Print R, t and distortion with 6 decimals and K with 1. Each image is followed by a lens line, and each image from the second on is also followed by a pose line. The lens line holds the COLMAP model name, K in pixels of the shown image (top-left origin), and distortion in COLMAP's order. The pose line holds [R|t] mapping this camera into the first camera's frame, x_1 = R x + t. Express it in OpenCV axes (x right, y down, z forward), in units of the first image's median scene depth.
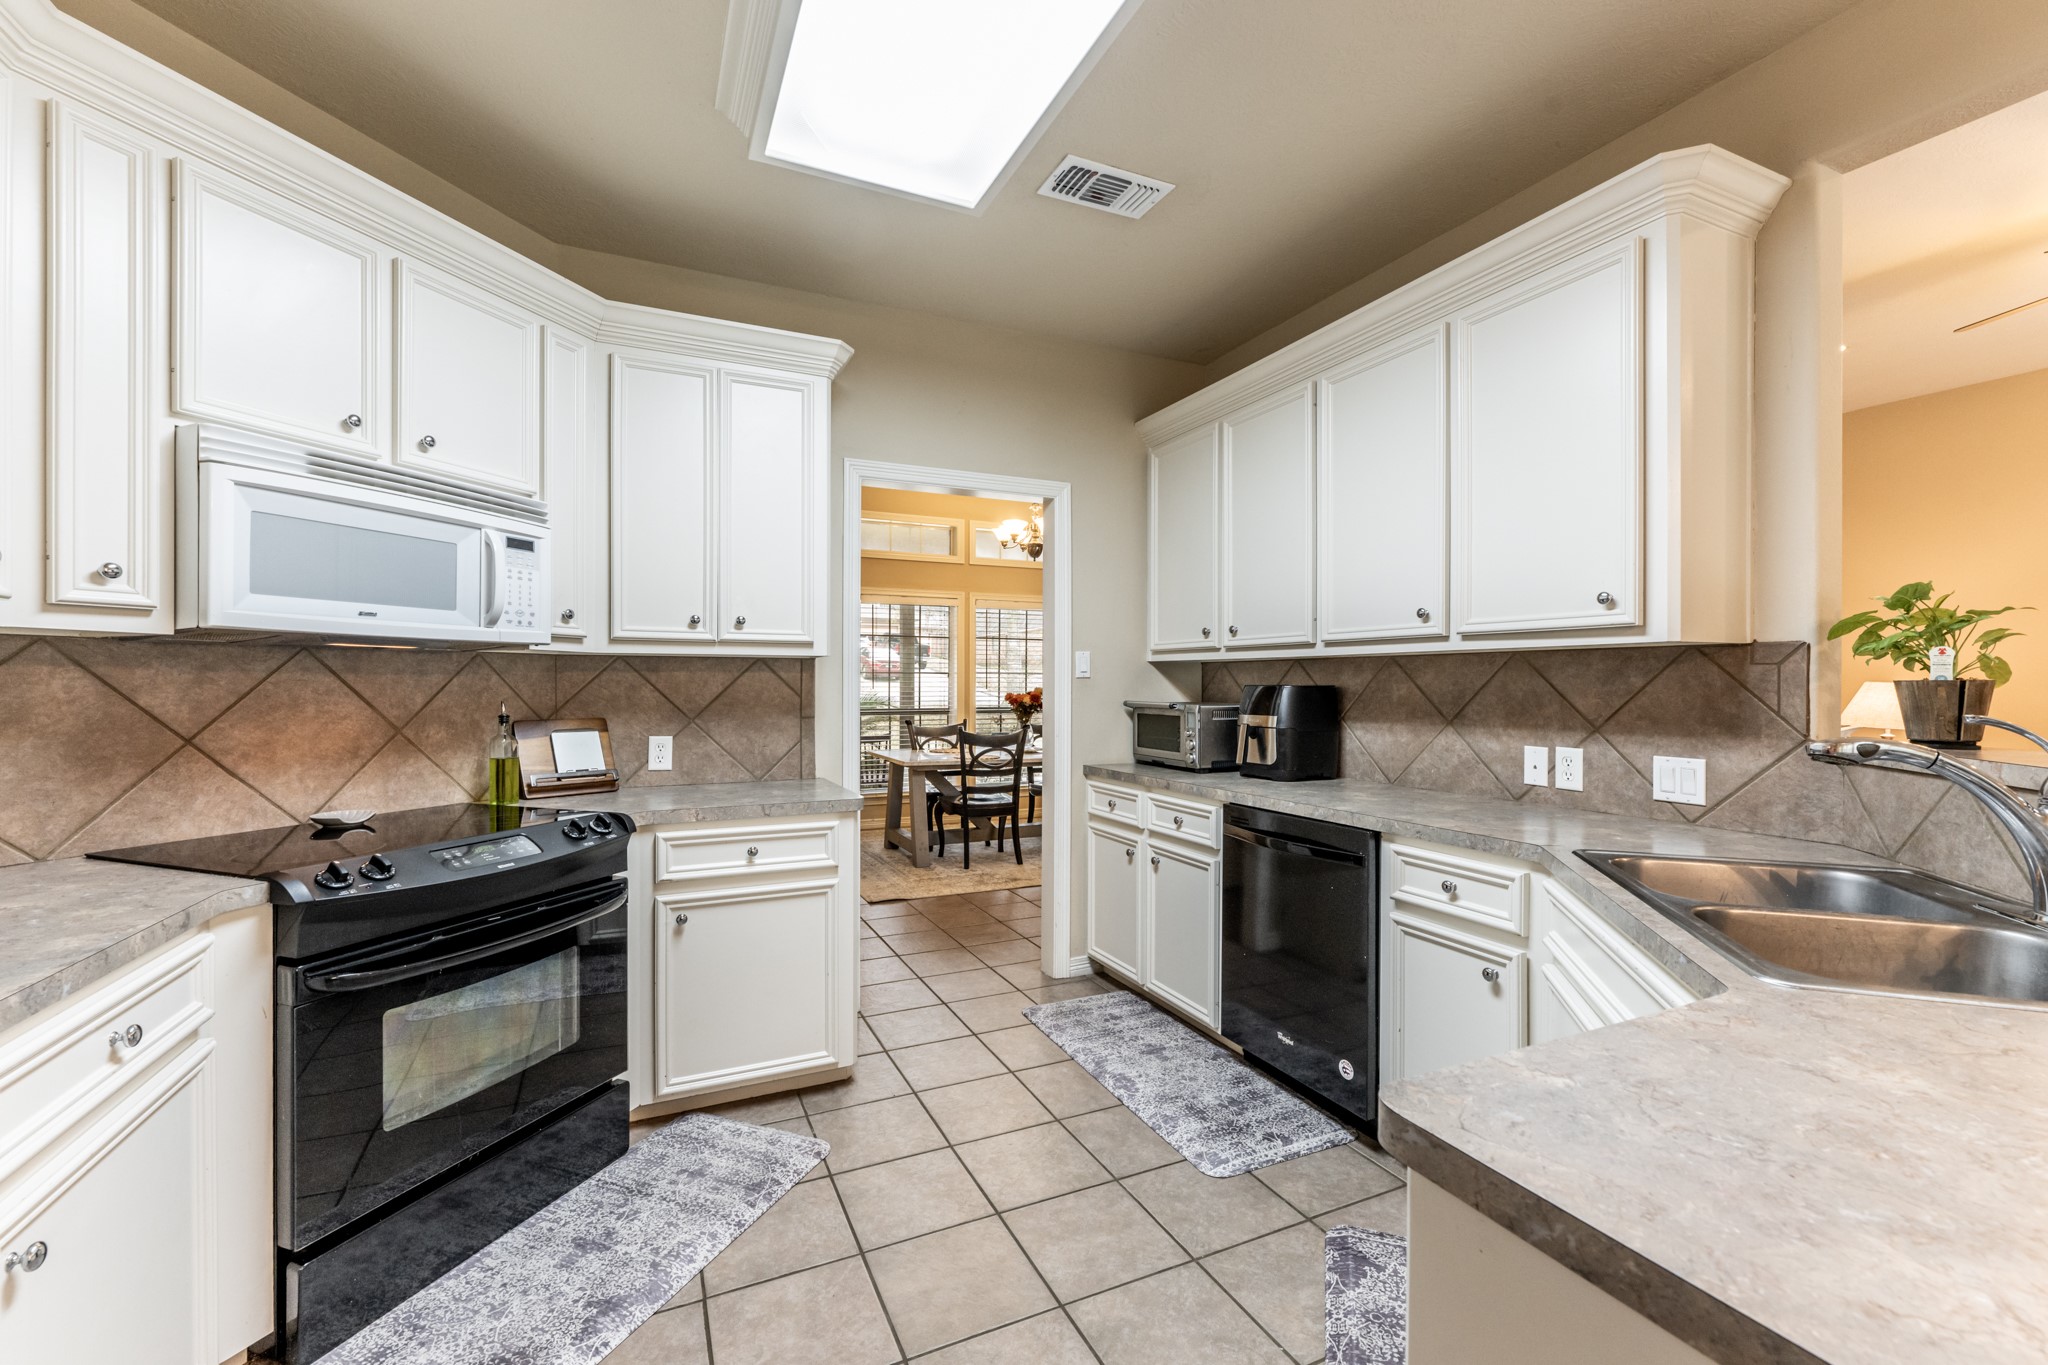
lens RADIAL K [[833.3, 0, 1020.5], [0, 833.3, 682.6], [0, 0, 1]] dist [0.002367, -0.000080]
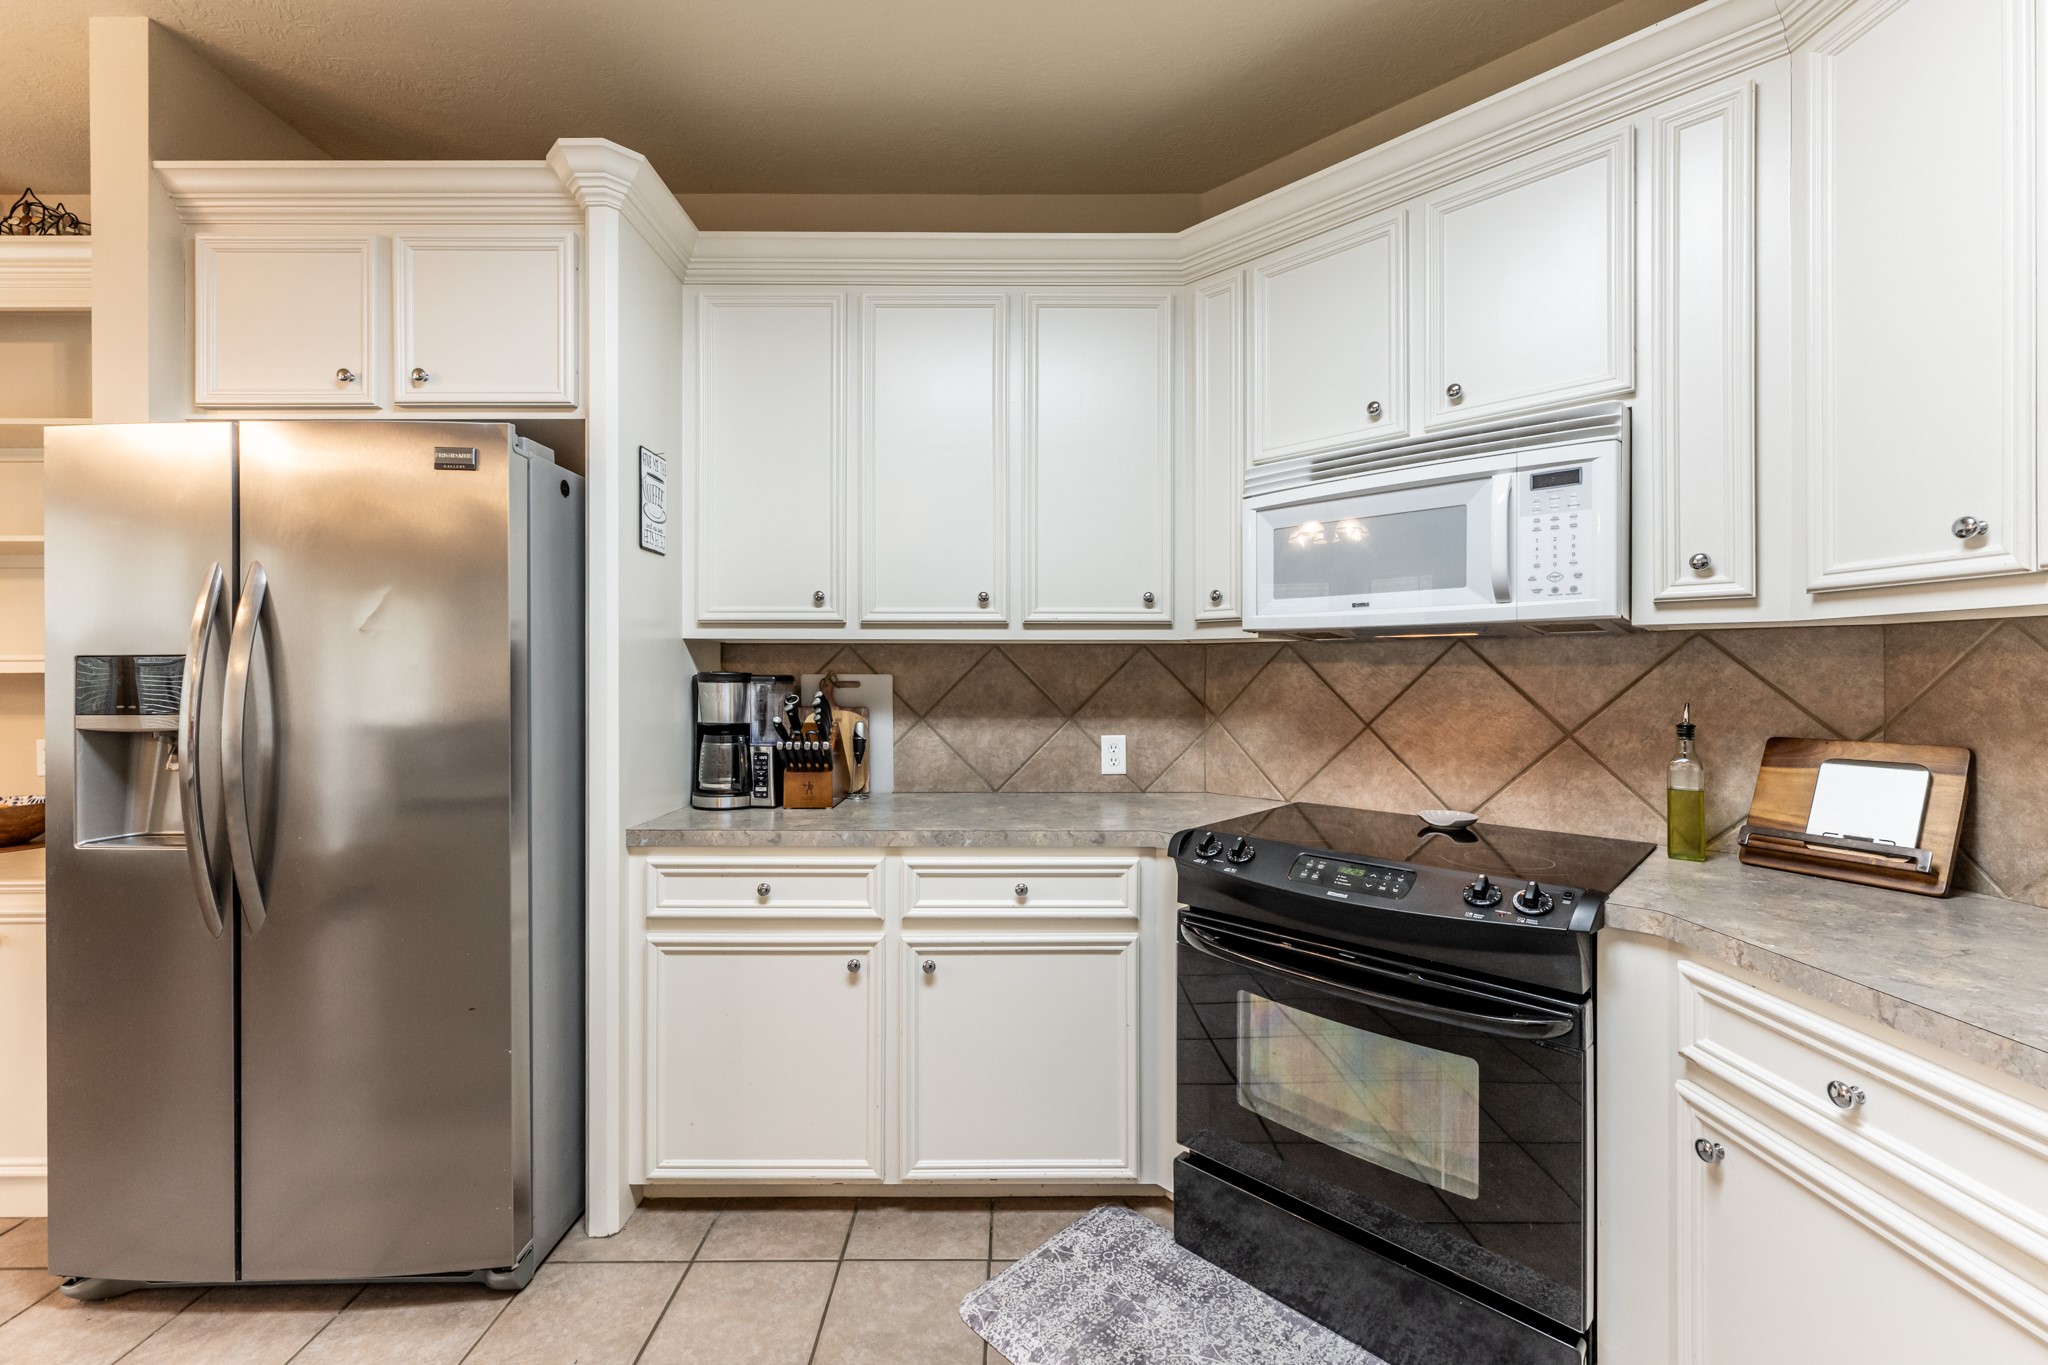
lens RADIAL K [[833.3, 0, 1005.6], [0, 833.3, 671.7], [0, 0, 1]] dist [0.002367, -0.000080]
pose [[-0.405683, -0.002689, -0.914010, 0.239281], [-0.000240, 0.999996, -0.002835, -0.001006], [0.914014, -0.000931, -0.405682, 0.889150]]
